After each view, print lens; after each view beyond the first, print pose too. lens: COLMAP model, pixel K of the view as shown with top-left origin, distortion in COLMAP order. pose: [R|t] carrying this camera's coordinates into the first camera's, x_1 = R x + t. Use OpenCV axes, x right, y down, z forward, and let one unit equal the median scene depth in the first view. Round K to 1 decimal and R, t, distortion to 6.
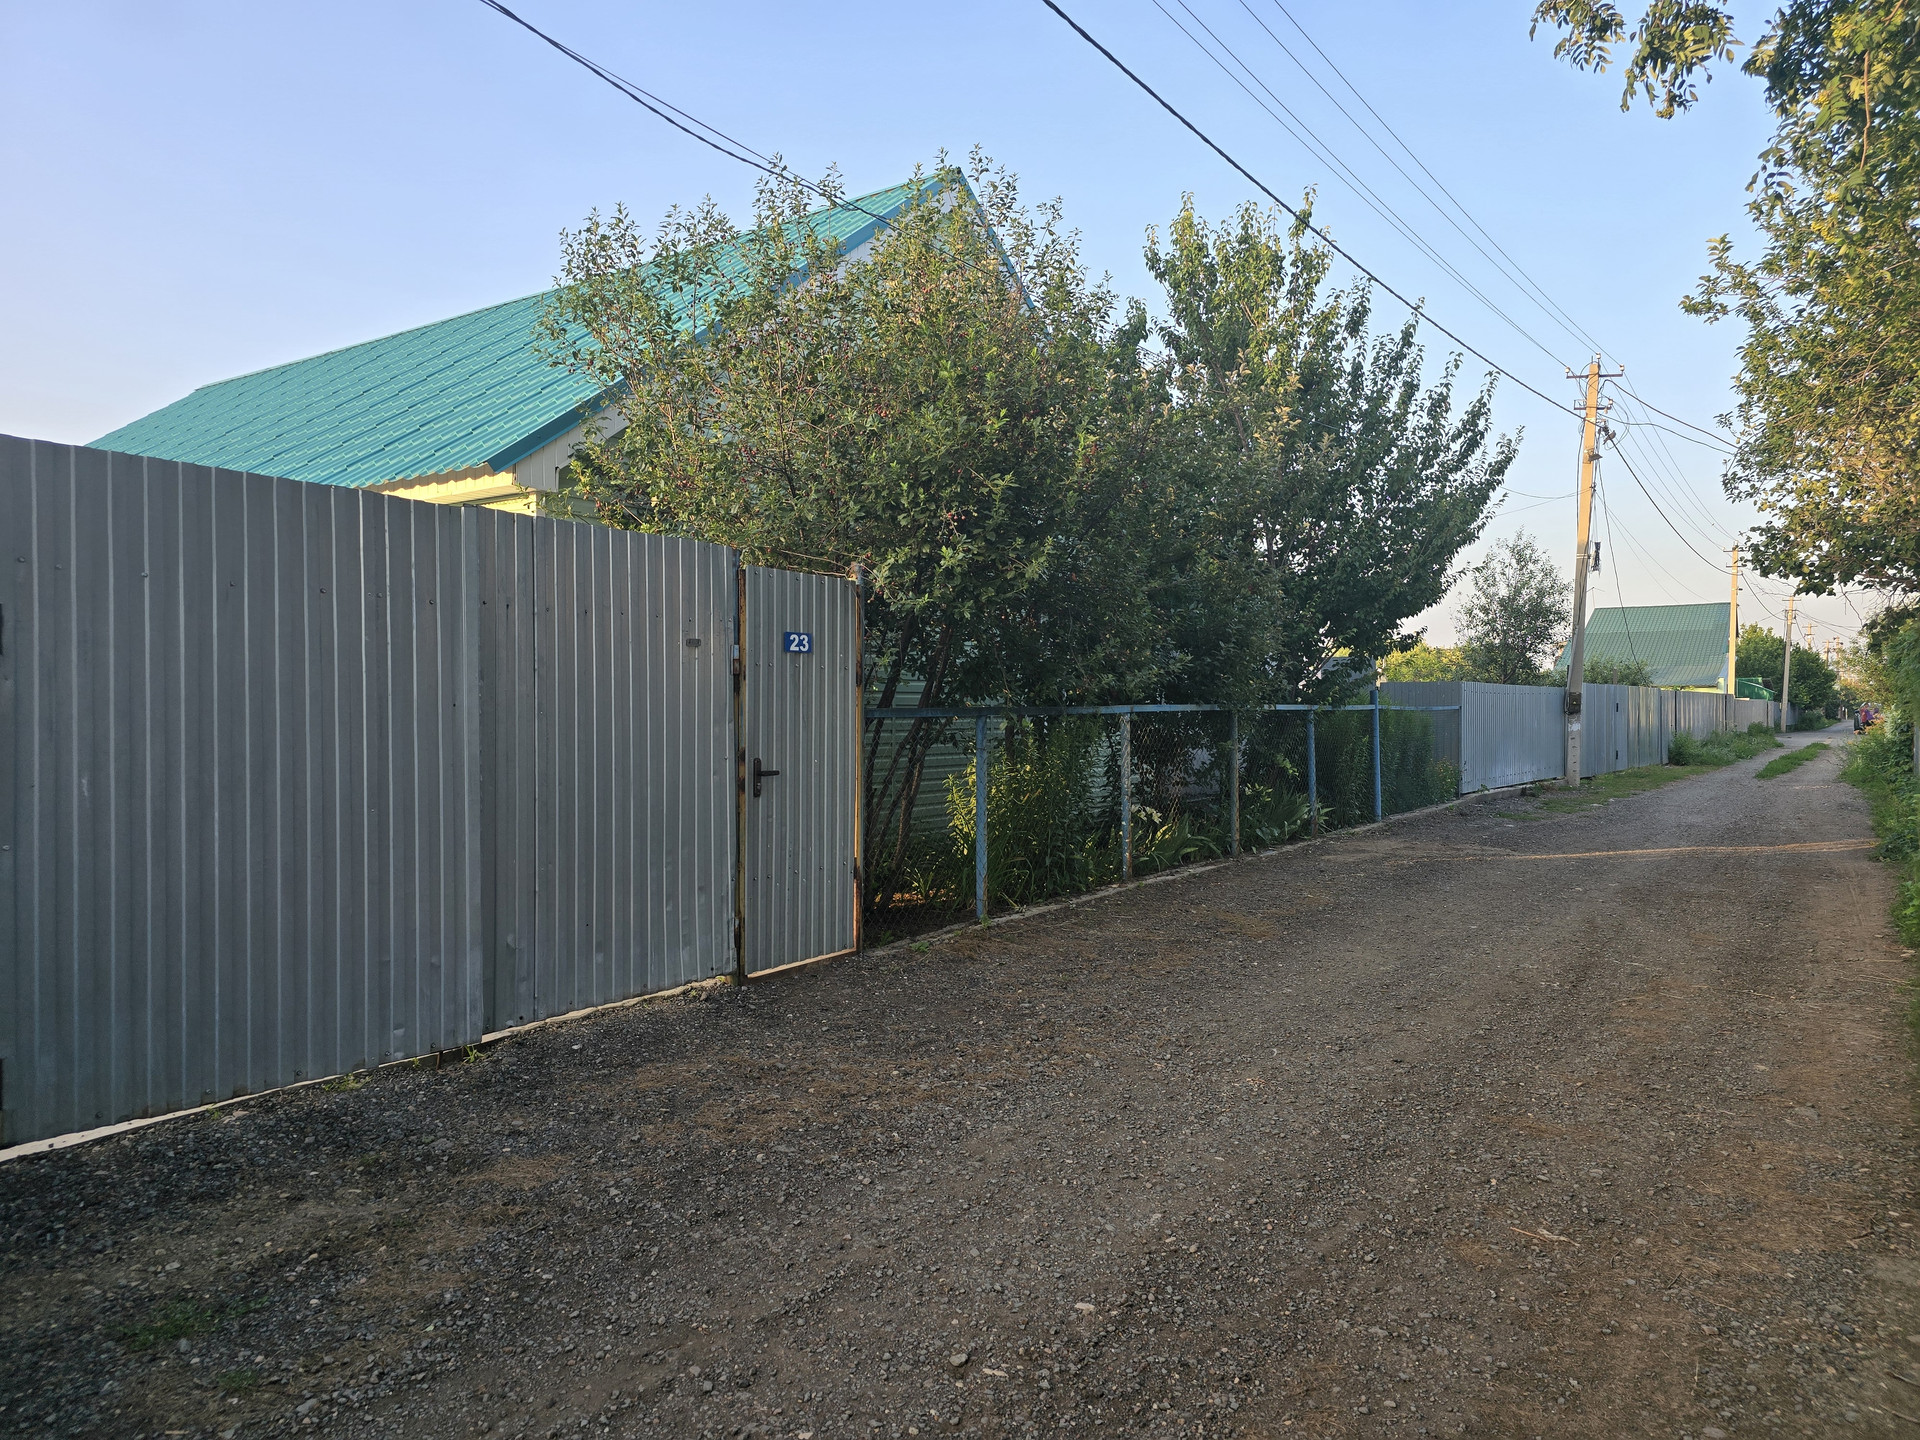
lens RADIAL K [[1302.3, 0, 960.0], [0, 1302.3, 720.0], [0, 0, 1]] dist [0.002888, 0.000744]
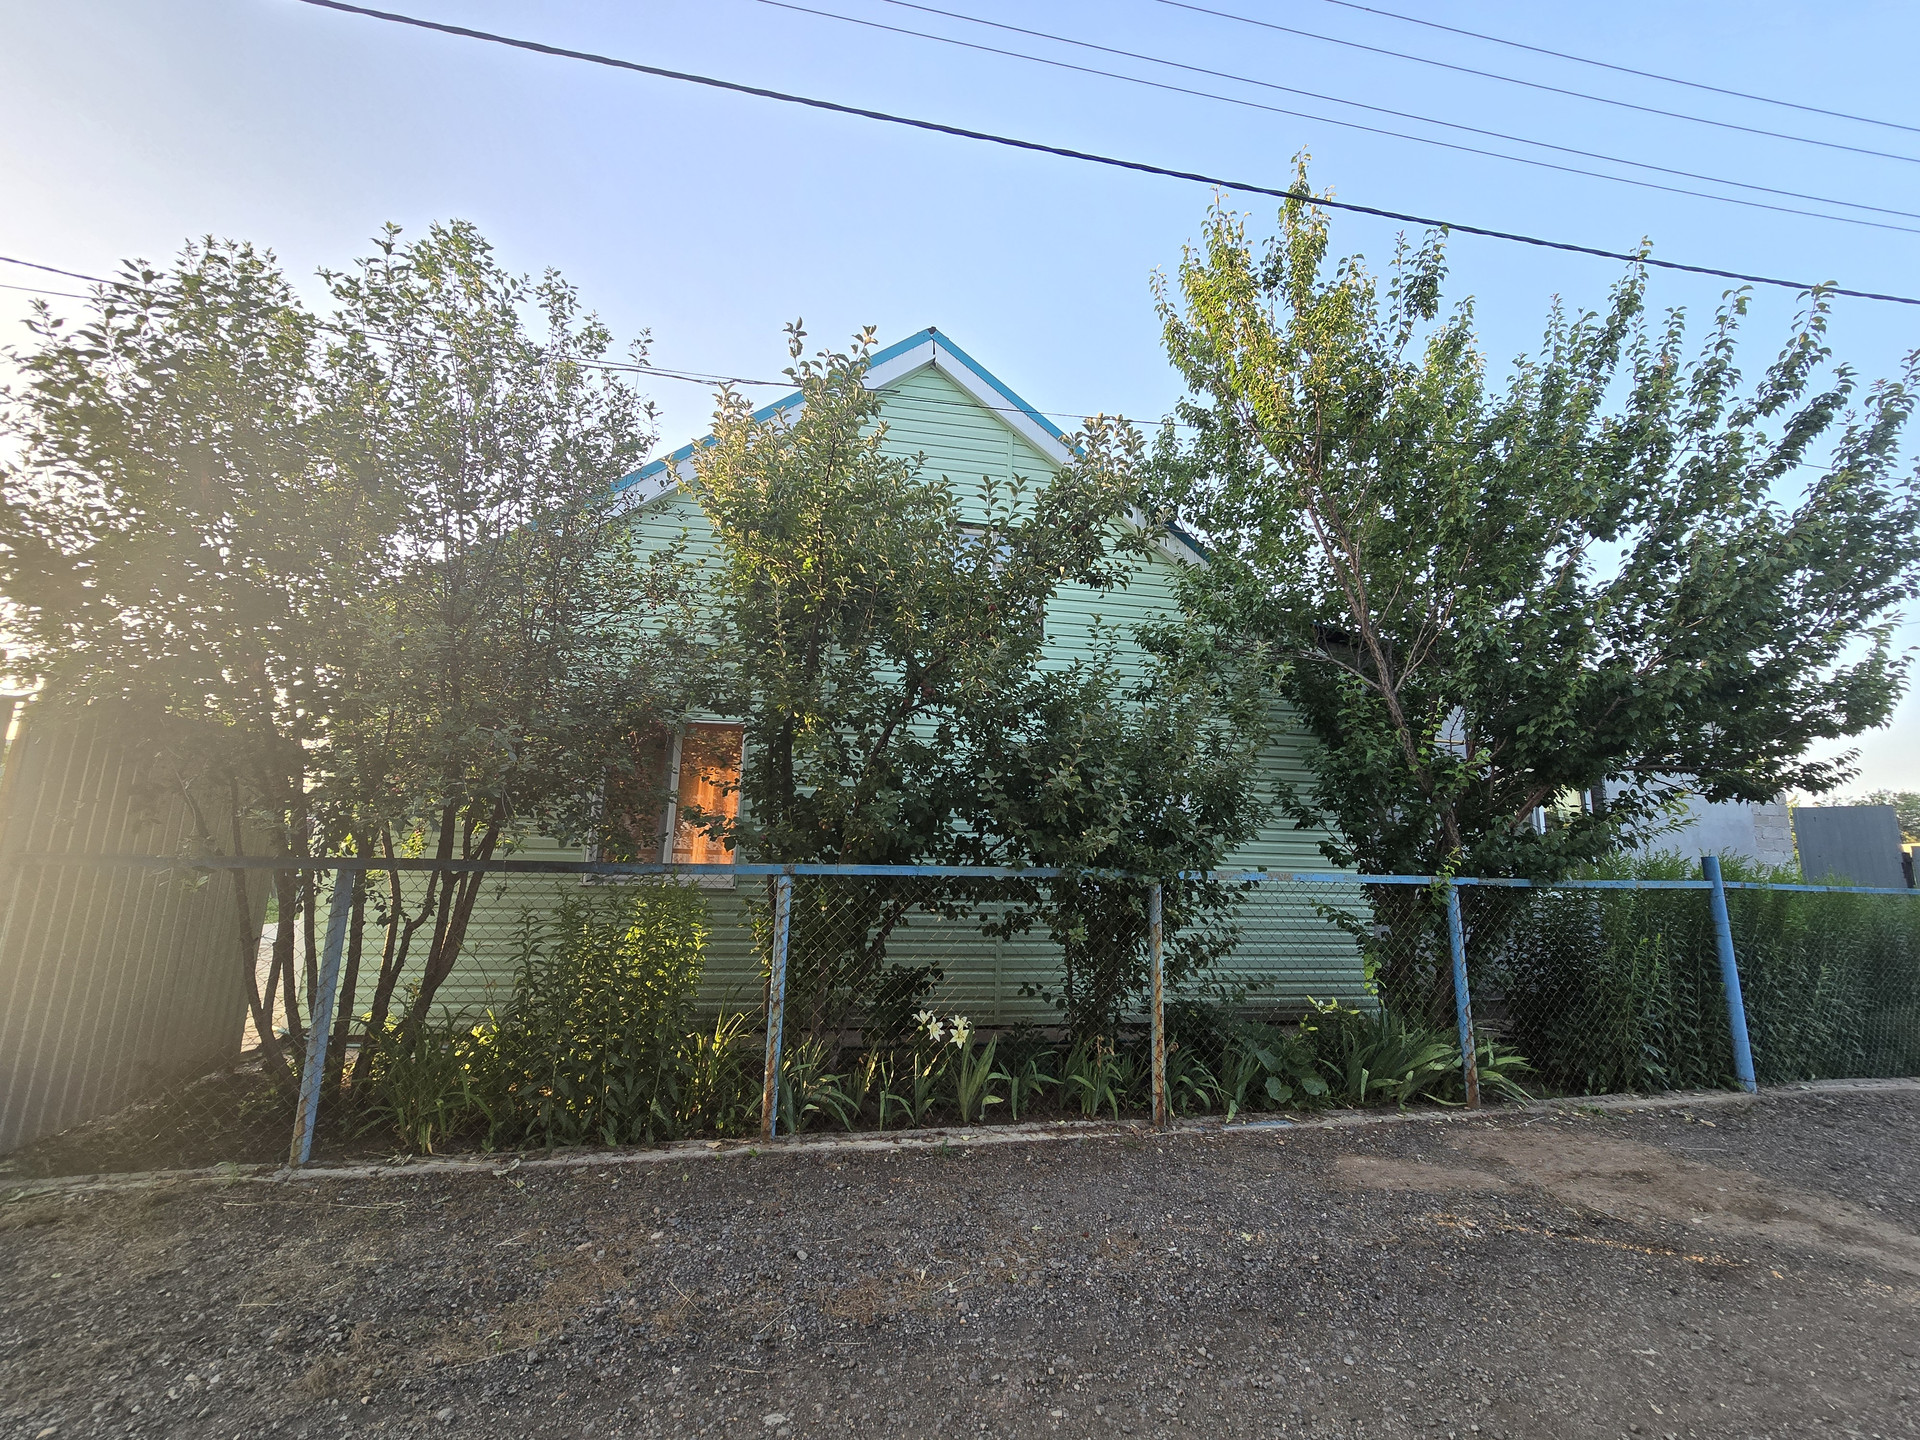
lens RADIAL K [[787.9, 0, 963.0], [0, 787.9, 702.4], [0, 0, 1]] dist [-0.001278, -0.001084]
pose [[0.732773, -0.106717, -0.672053, 0.342401], [-0.028621, 0.981919, -0.187128, -0.015800], [0.679871, 0.156357, 0.716469, 0.525840]]
